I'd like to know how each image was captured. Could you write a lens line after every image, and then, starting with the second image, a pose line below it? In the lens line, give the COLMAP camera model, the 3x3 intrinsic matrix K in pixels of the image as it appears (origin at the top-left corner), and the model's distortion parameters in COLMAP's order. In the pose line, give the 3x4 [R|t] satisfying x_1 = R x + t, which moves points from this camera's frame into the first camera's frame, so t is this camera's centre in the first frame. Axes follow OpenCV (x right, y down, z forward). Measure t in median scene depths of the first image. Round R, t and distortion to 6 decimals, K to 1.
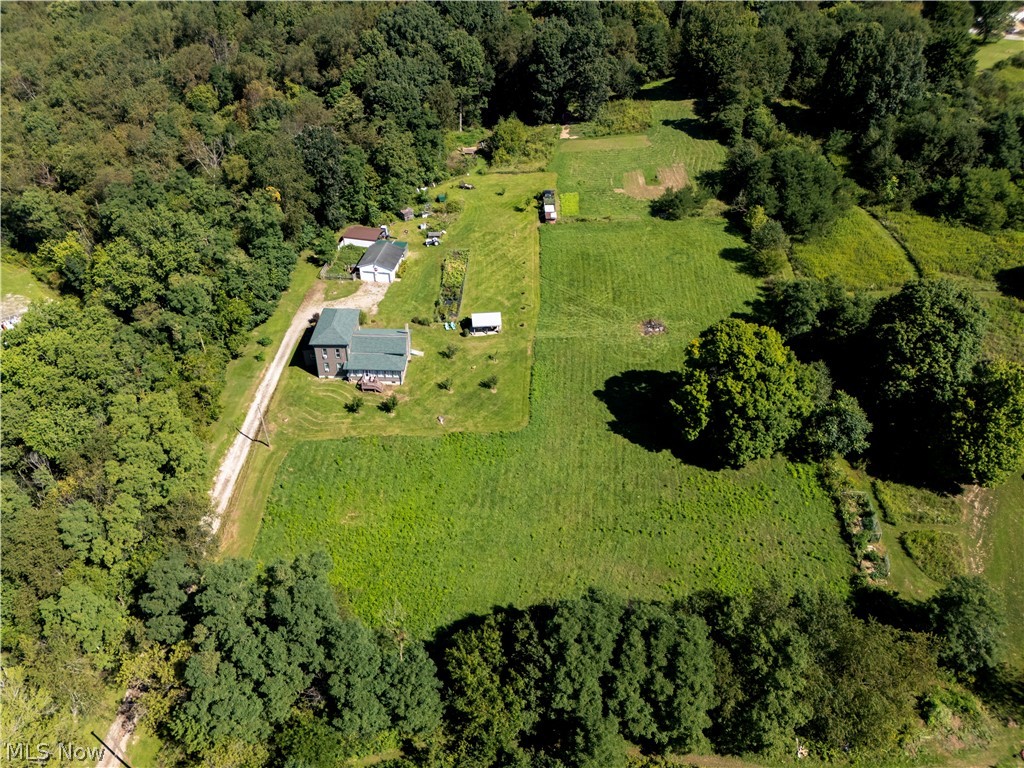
lens RADIAL K [[756.3, 0, 512.0], [0, 756.3, 384.0], [0, 0, 1]] dist [0.070550, -0.070428]
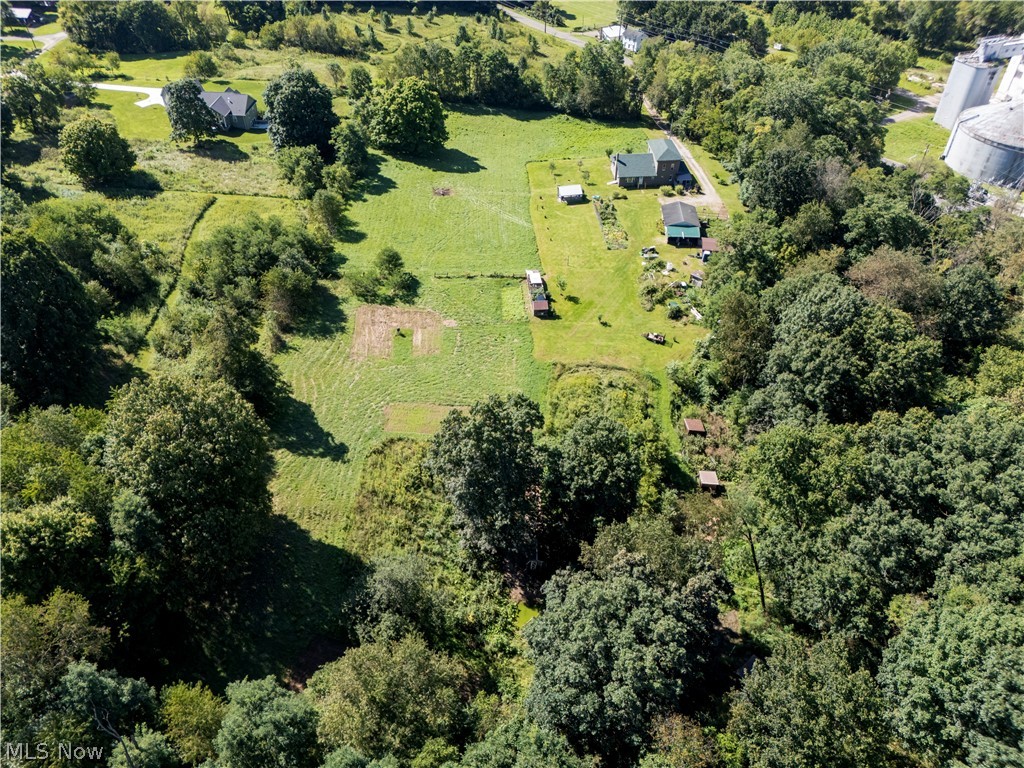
lens RADIAL K [[756.3, 0, 512.0], [0, 756.3, 384.0], [0, 0, 1]] dist [0.070550, -0.070428]
pose [[-0.995167, 0.066698, -0.072072, 0.196901], [-0.054601, 0.234196, 0.970655, -1.394746], [0.081620, 0.969899, -0.229422, 1.766411]]
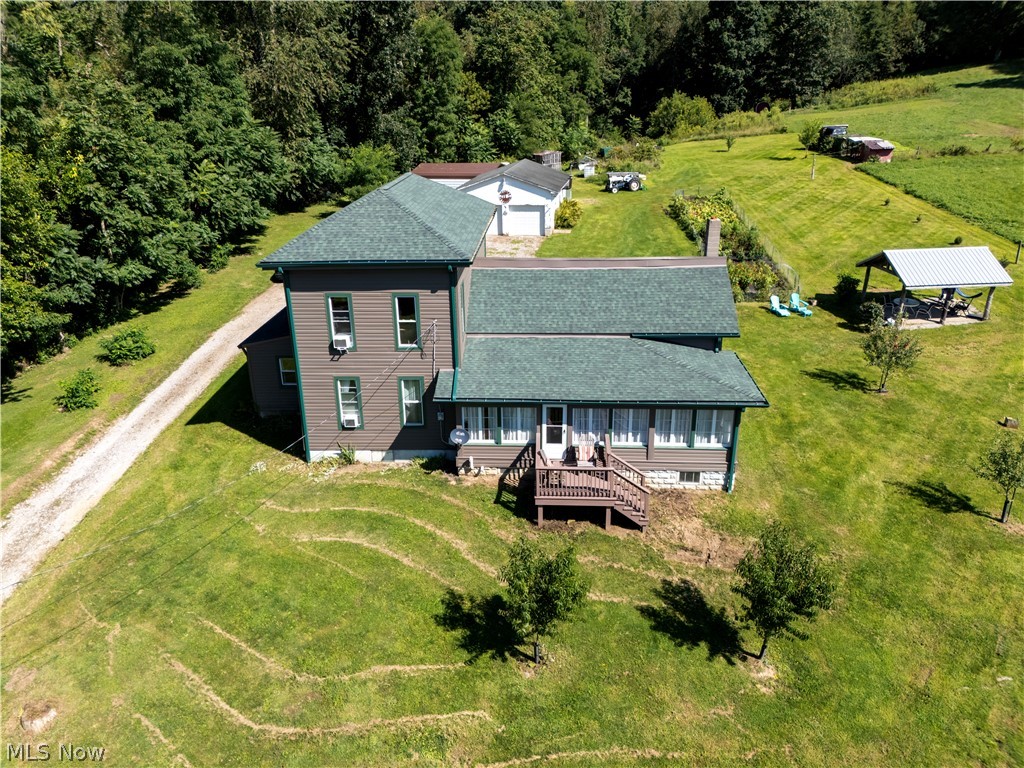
lens RADIAL K [[756.3, 0, 512.0], [0, 756.3, 384.0], [0, 0, 1]] dist [0.070550, -0.070428]
pose [[0.998779, -0.013771, -0.047453, -0.192312], [0.002245, 0.972032, -0.234840, 0.019661], [0.049360, 0.234446, 0.970875, 0.810227]]
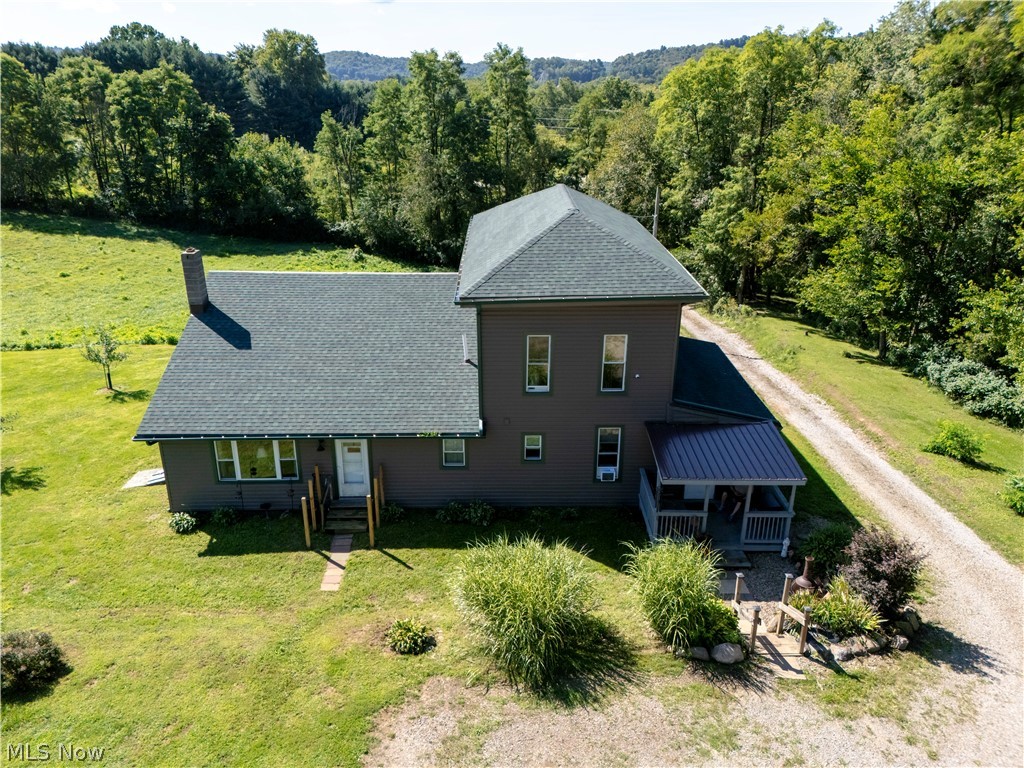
lens RADIAL K [[756.3, 0, 512.0], [0, 756.3, 384.0], [0, 0, 1]] dist [0.070550, -0.070428]
pose [[-0.999340, 0.013188, -0.033842, -0.217998], [-0.021696, 0.530503, 0.847406, -0.214358], [0.029129, 0.847581, -0.529866, 1.136156]]
